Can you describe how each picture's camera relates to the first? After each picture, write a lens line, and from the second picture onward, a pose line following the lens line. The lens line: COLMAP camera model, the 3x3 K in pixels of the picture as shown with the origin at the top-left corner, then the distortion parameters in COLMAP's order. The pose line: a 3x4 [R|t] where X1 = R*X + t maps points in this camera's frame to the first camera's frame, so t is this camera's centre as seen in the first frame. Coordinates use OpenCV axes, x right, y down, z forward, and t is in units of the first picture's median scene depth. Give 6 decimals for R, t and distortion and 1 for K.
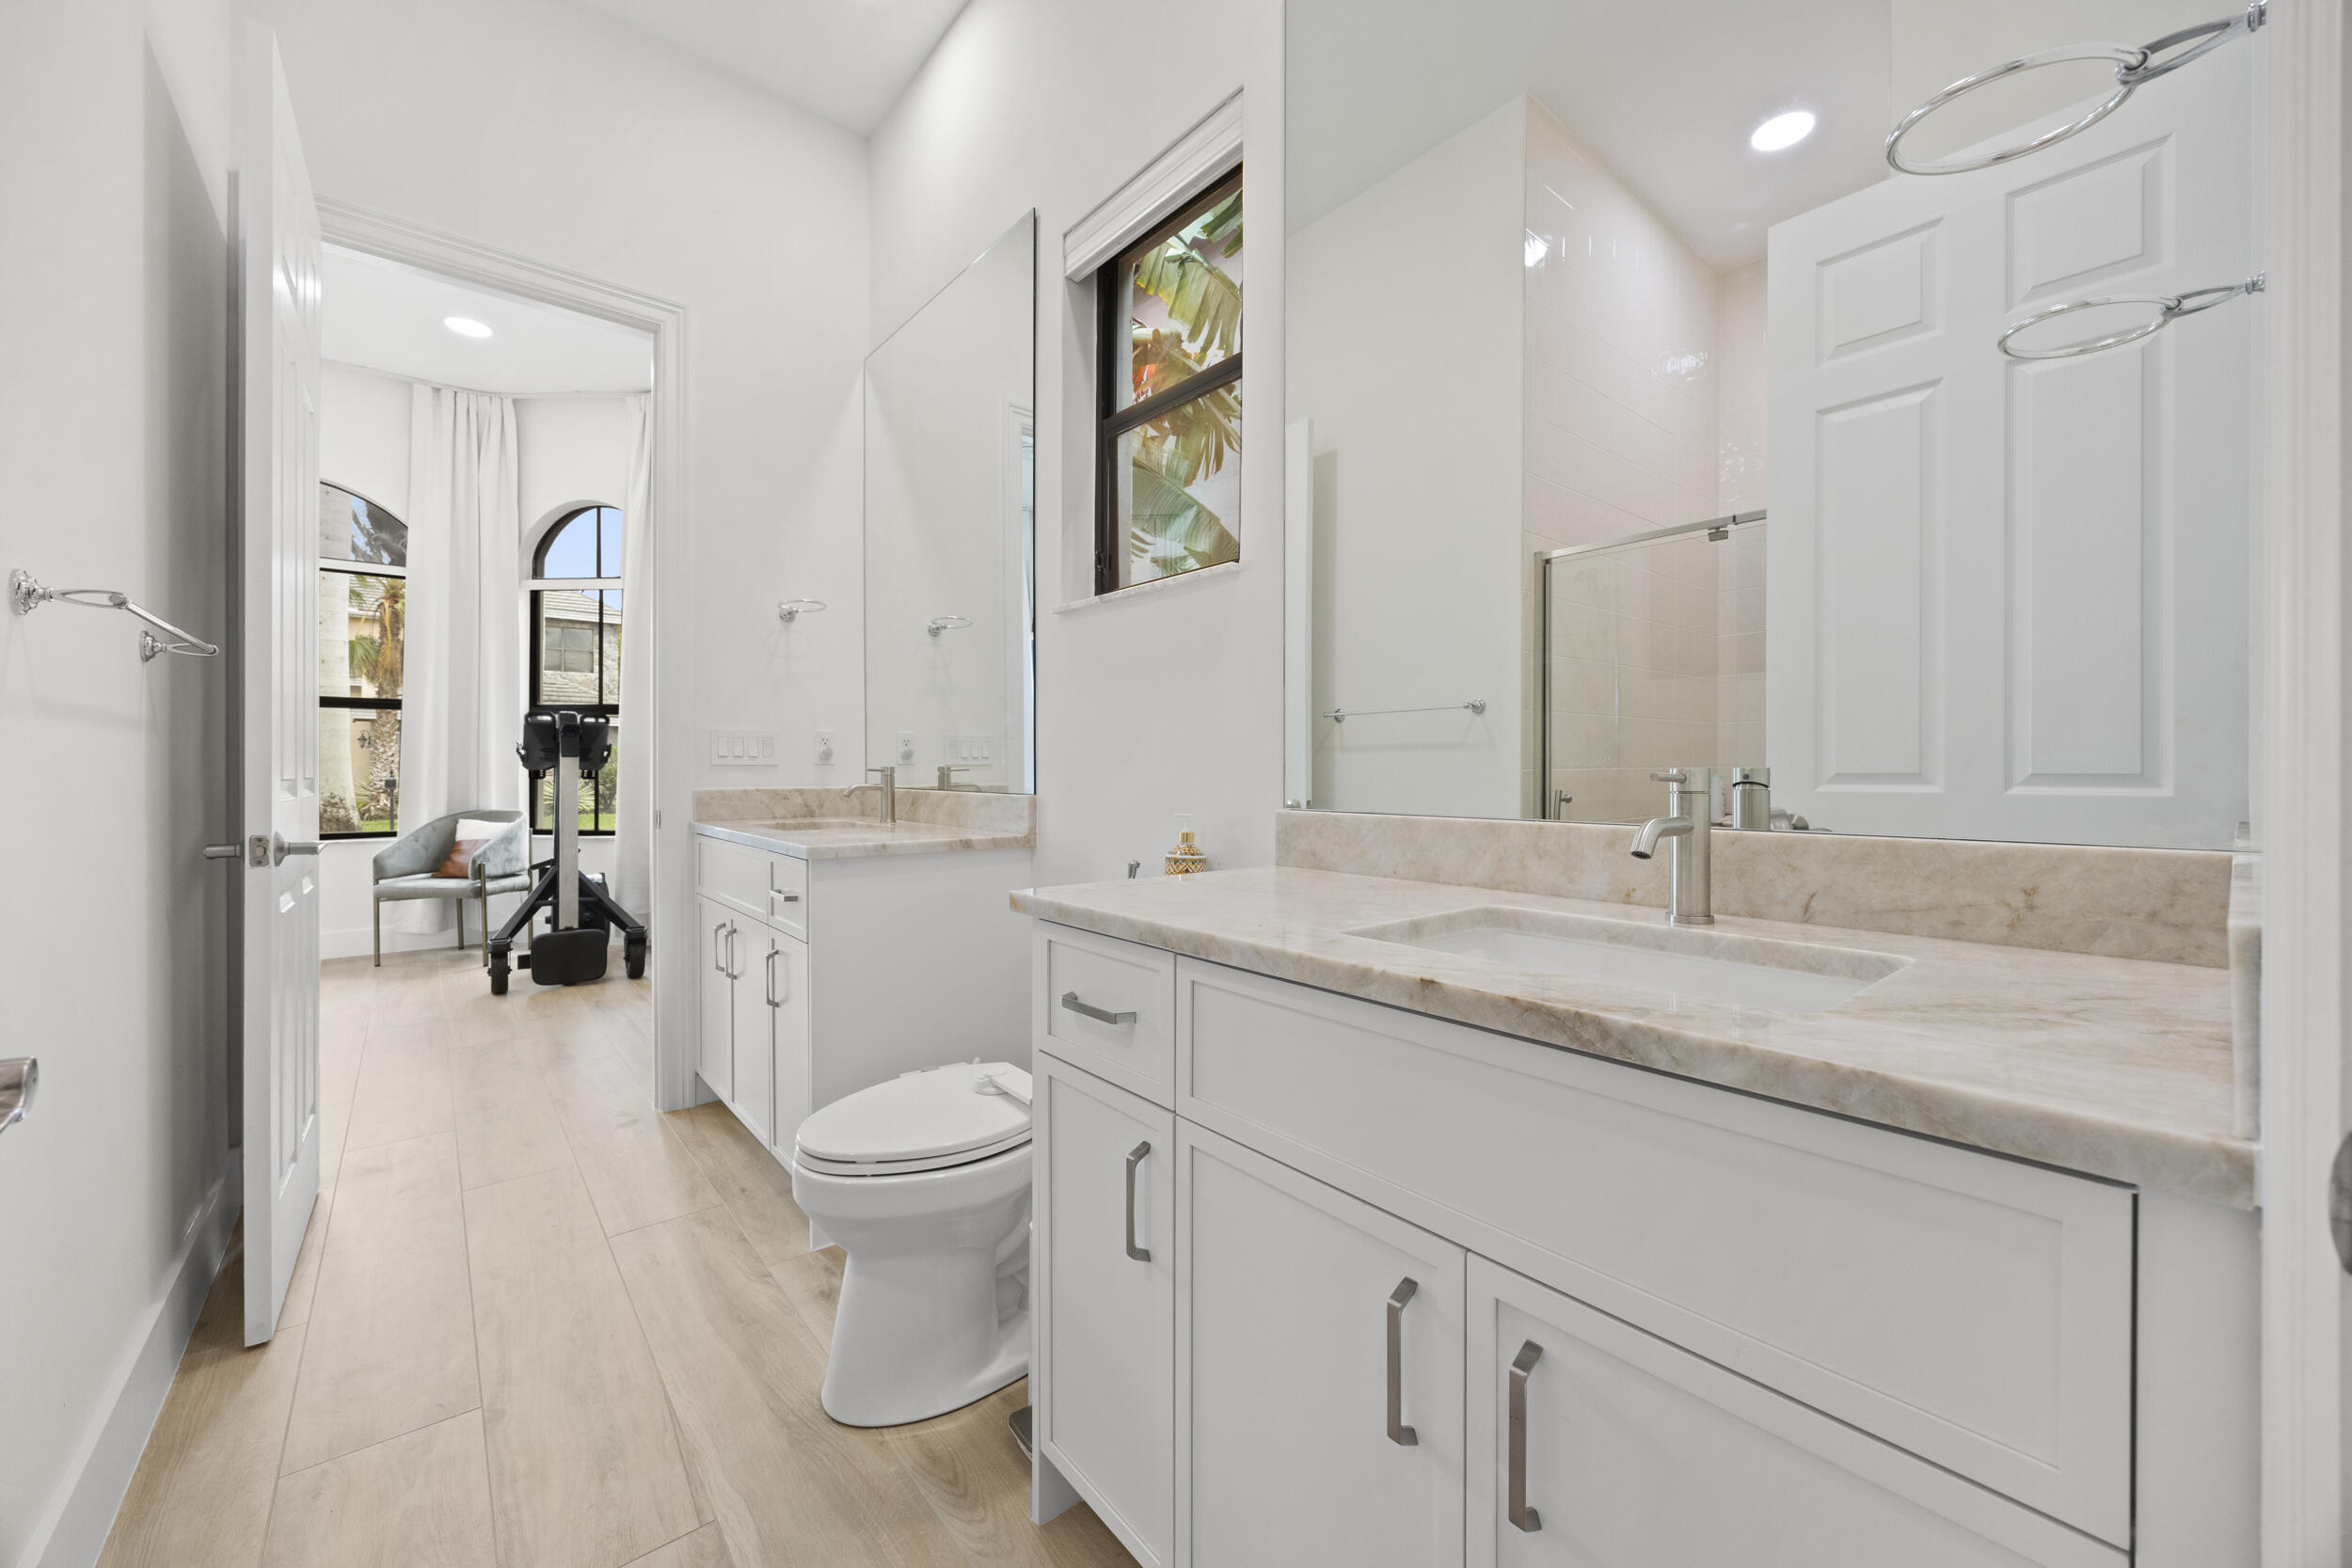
lens RADIAL K [[899.4, 0, 1184.2], [0, 899.4, 770.7], [0, 0, 1]] dist [-0.000746, -0.000489]
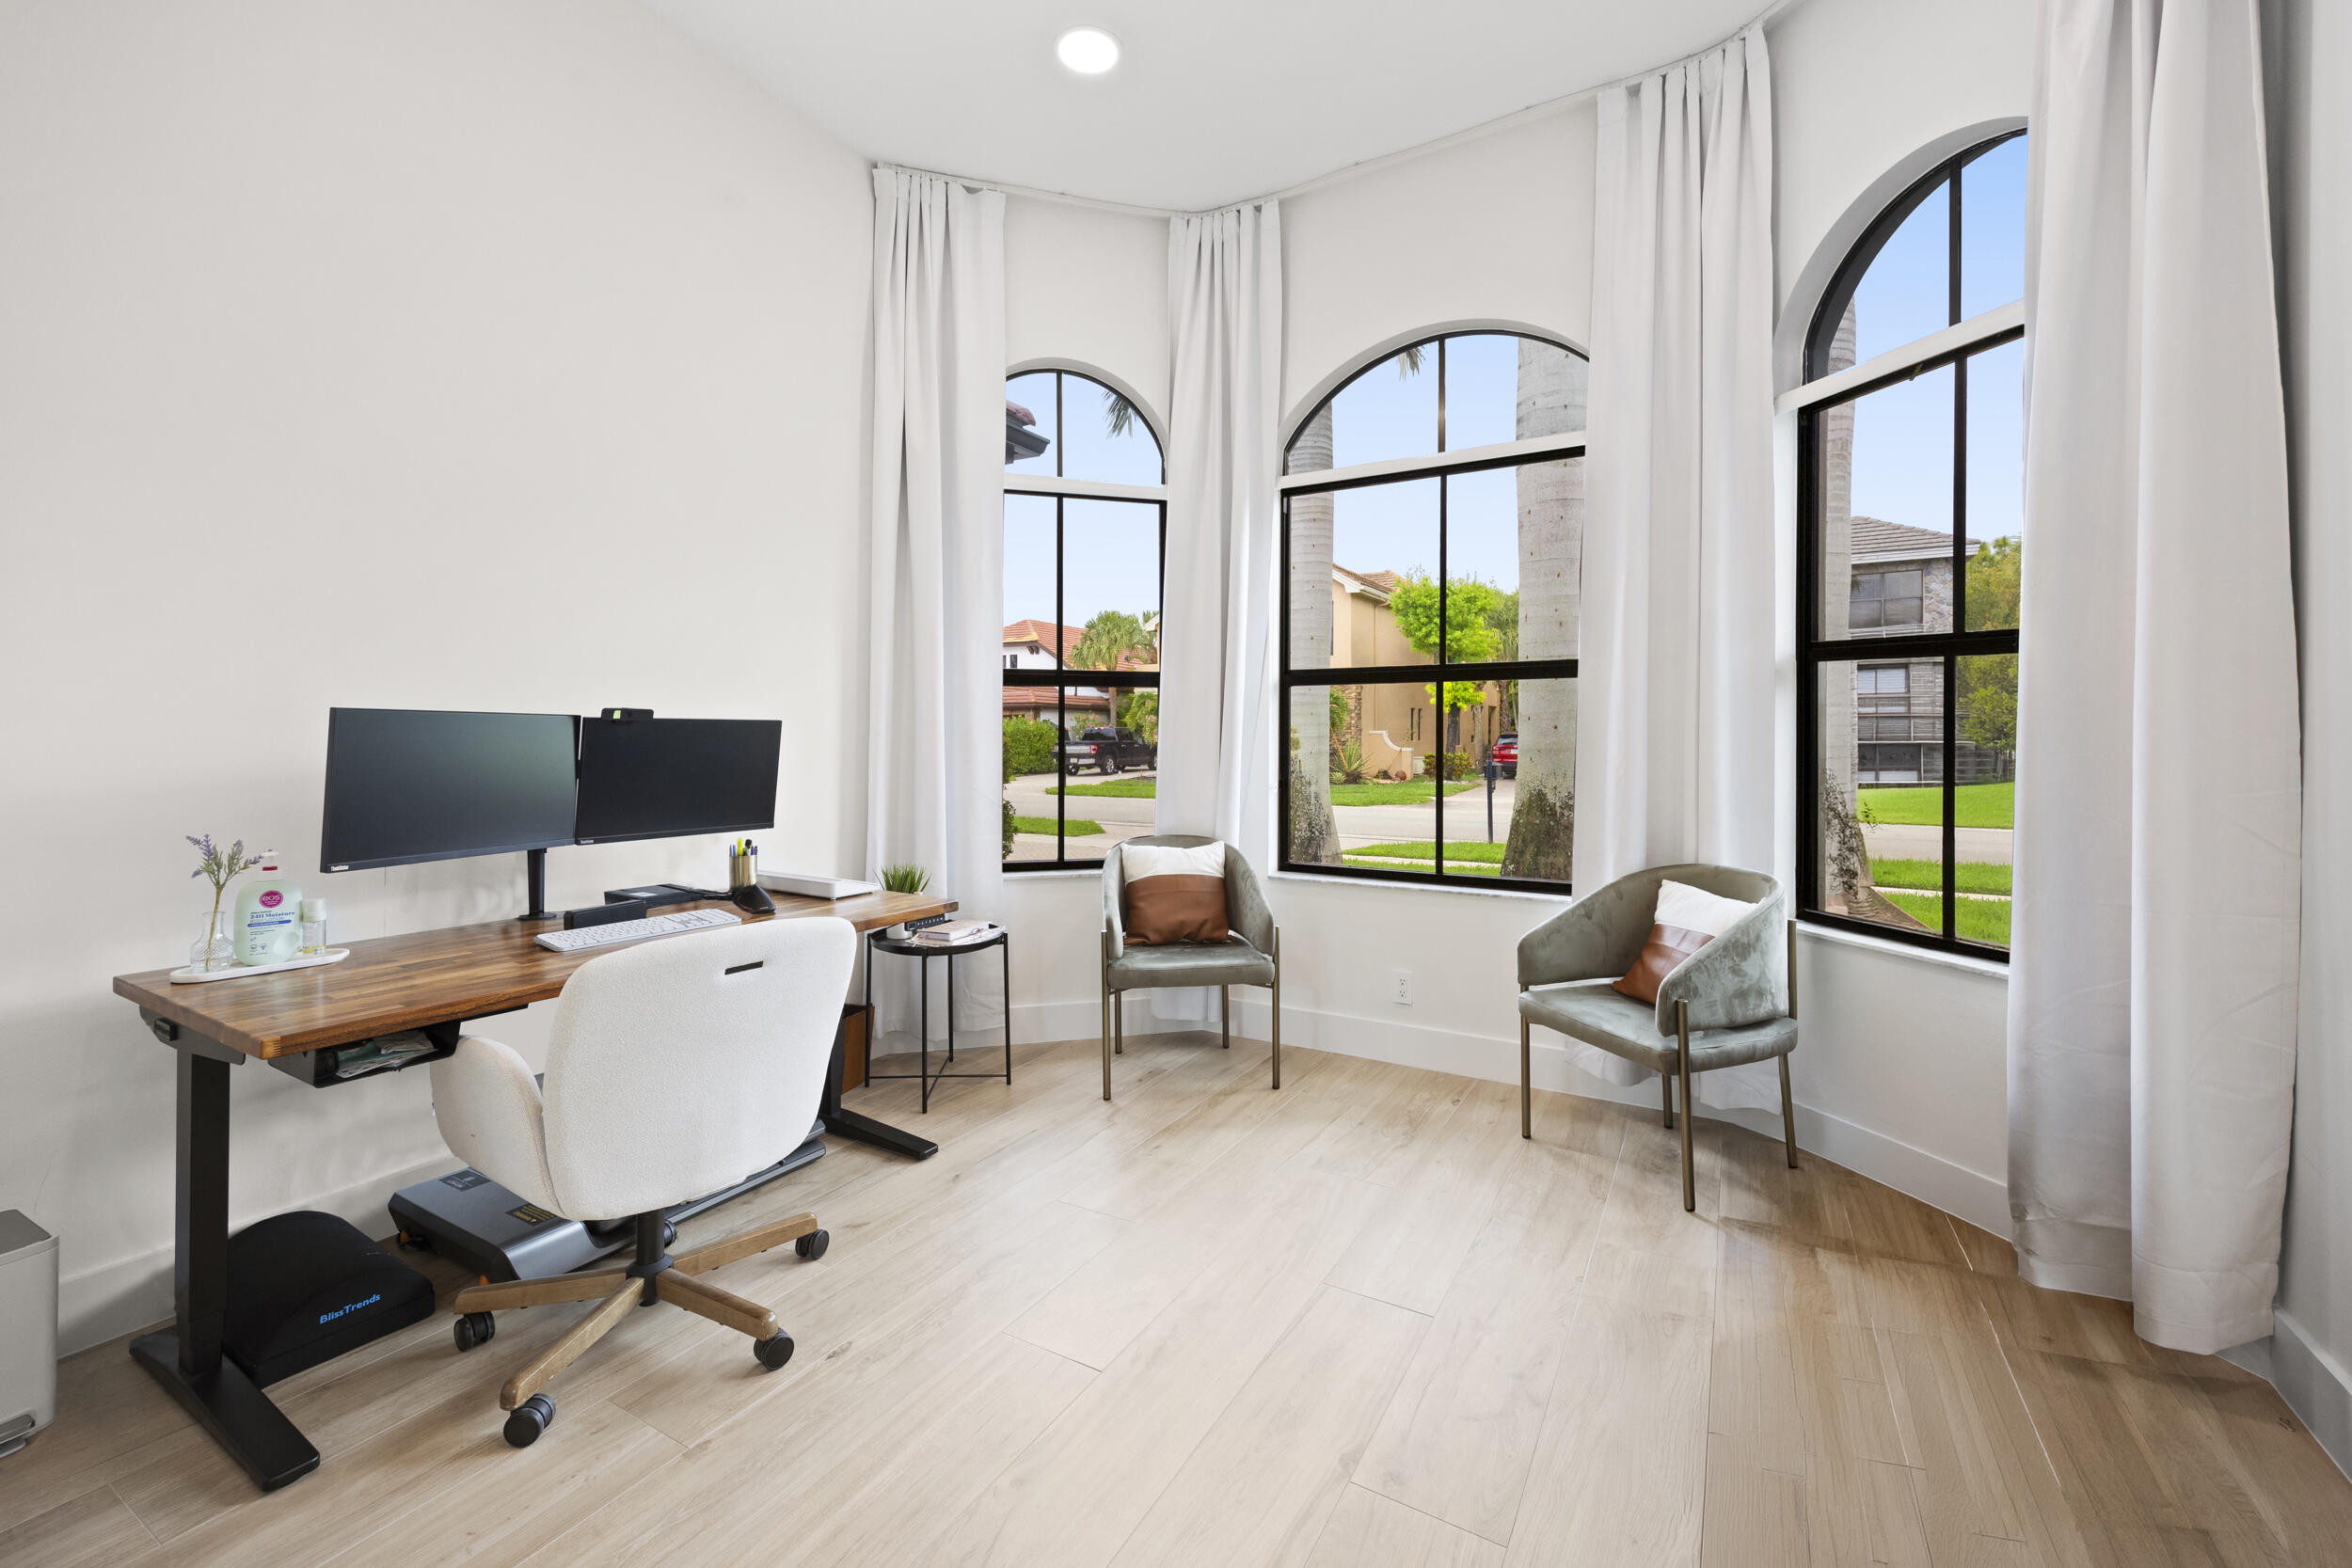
lens RADIAL K [[899.4, 0, 1184.2], [0, 899.4, 770.7], [0, 0, 1]] dist [-0.000746, -0.000489]
pose [[0.305921, 0.006732, -0.952033, -0.401882], [-0.000188, 0.999975, 0.007010, -0.013600], [0.952057, -0.001966, 0.305915, 0.585874]]
